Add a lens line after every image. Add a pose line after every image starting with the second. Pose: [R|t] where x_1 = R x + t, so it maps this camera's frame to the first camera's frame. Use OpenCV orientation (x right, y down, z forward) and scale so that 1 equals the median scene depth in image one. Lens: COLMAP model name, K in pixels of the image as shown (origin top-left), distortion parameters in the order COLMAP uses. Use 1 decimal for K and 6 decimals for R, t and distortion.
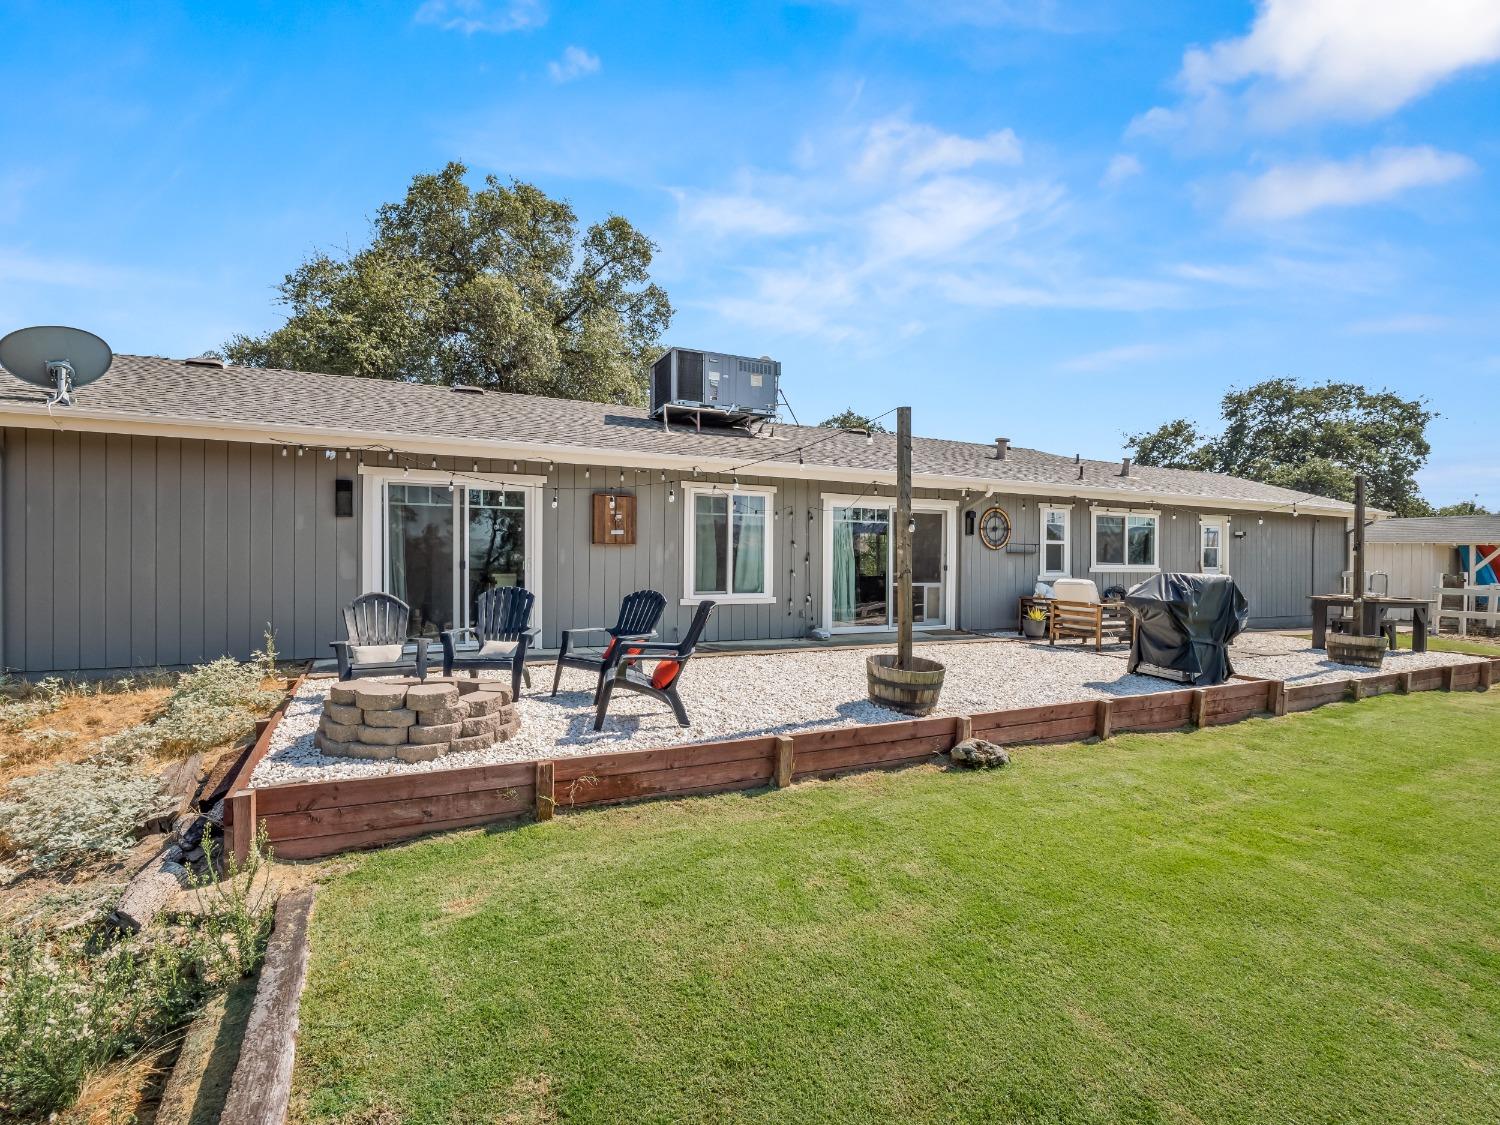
lens RADIAL K [[714.1, 0, 754.3], [0, 714.1, 569.9], [0, 0, 1]] dist [-0.016254, 0.000132]
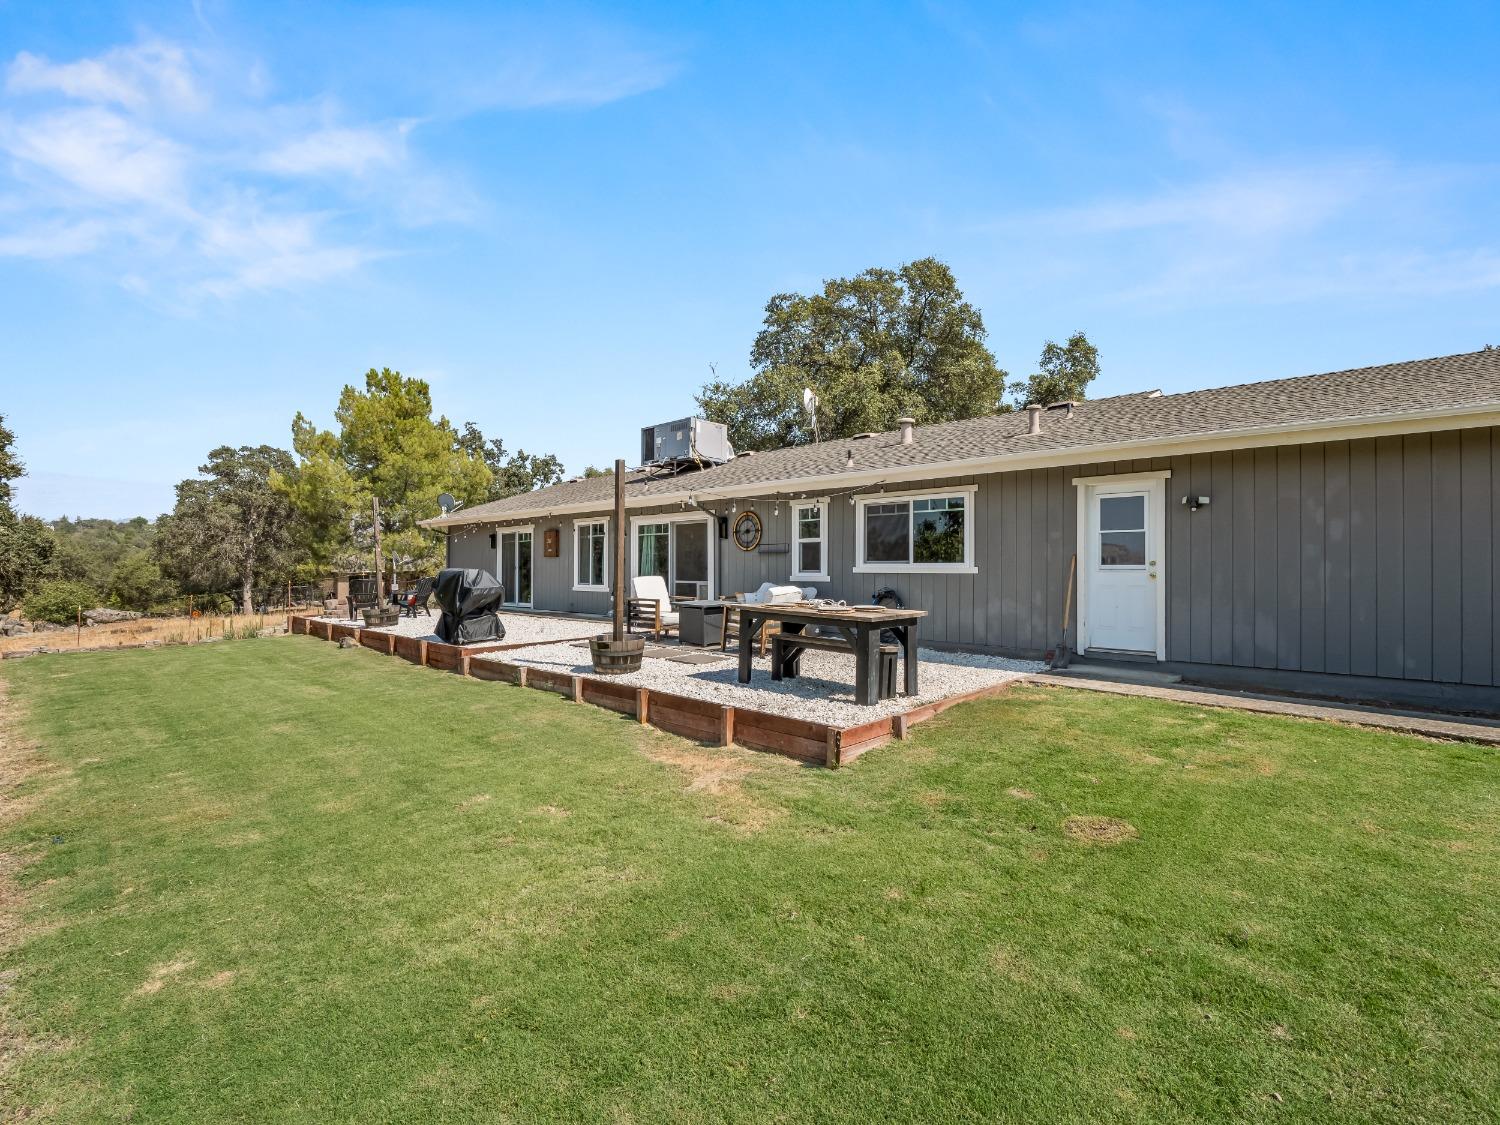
lens RADIAL K [[714.1, 0, 757.1], [0, 714.1, 565.5], [0, 0, 1]] dist [-0.016254, 0.000132]
pose [[0.348218, -0.008883, -0.937372, 1.349902], [-0.003692, 0.999934, -0.010848, 0.005284], [0.937406, 0.007238, 0.348162, 0.643181]]
